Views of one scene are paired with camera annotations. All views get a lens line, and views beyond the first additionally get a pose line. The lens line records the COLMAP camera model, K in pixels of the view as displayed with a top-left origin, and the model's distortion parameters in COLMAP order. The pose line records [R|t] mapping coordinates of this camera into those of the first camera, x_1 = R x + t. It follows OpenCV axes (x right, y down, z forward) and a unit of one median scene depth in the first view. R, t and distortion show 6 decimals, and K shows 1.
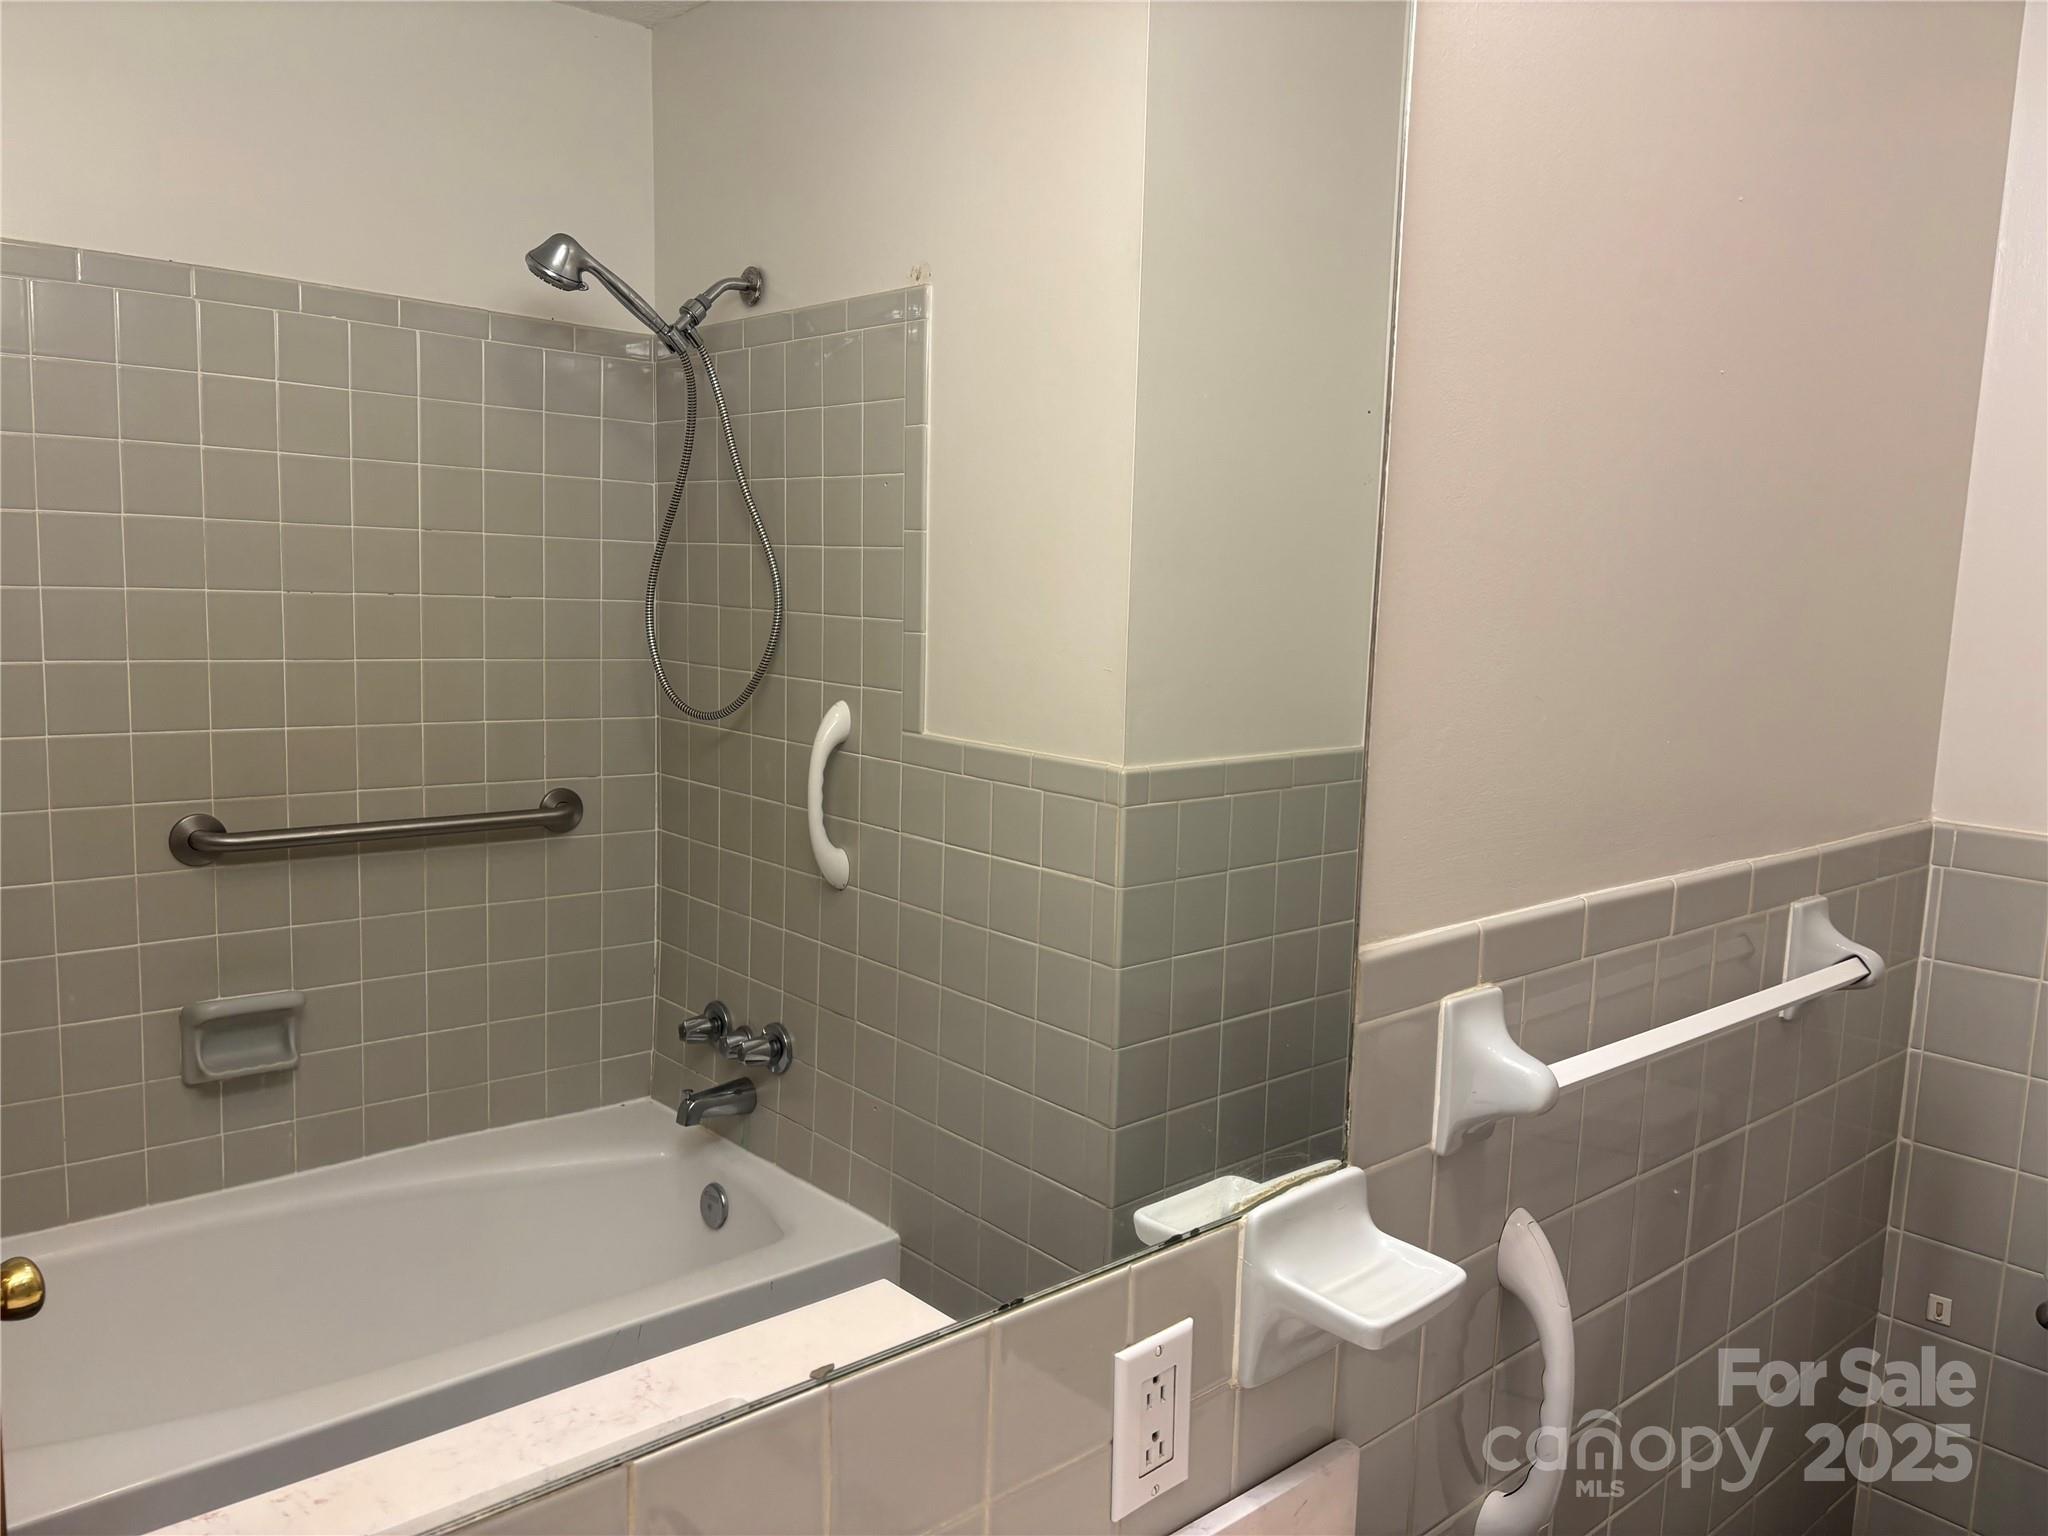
lens RADIAL K [[1554.5, 0, 1020.3], [0, 1554.5, 769.0], [0, 0, 1]] dist [0.075276, -0.093981]
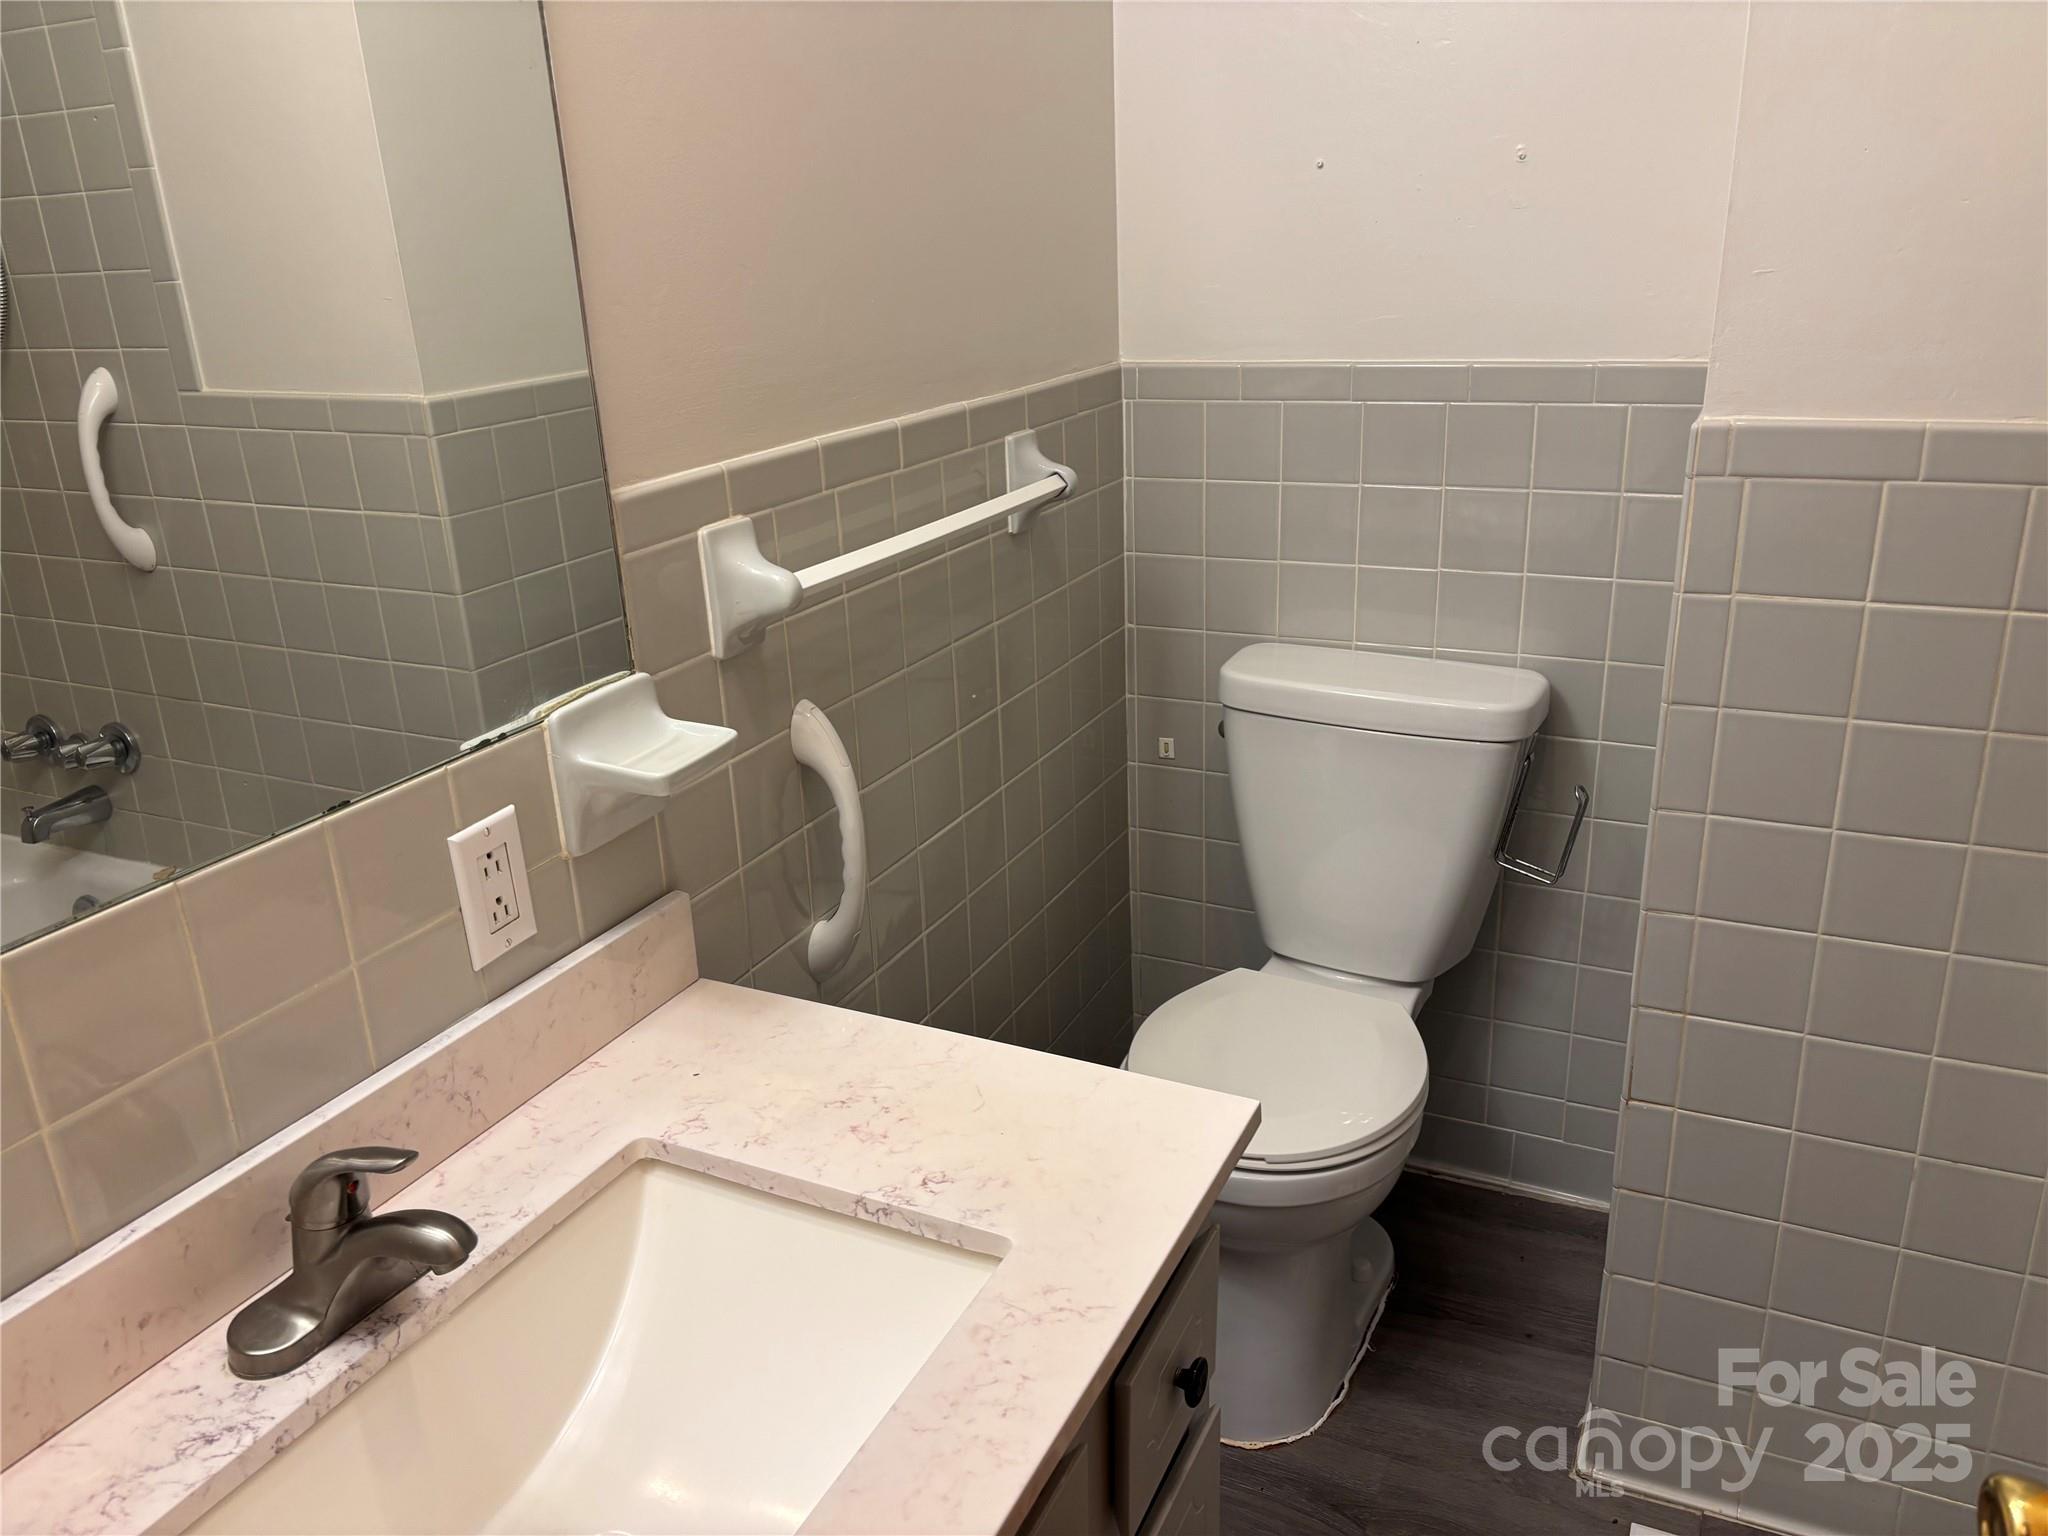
lens RADIAL K [[1554.5, 0, 1026.3], [0, 1554.5, 767.1], [0, 0, 1]] dist [0.075276, -0.093981]
pose [[0.920433, -0.195564, 0.338463, 0.044120], [0.120360, 0.965577, 0.230597, 0.056143], [-0.371908, -0.171511, 0.912287, -0.159154]]
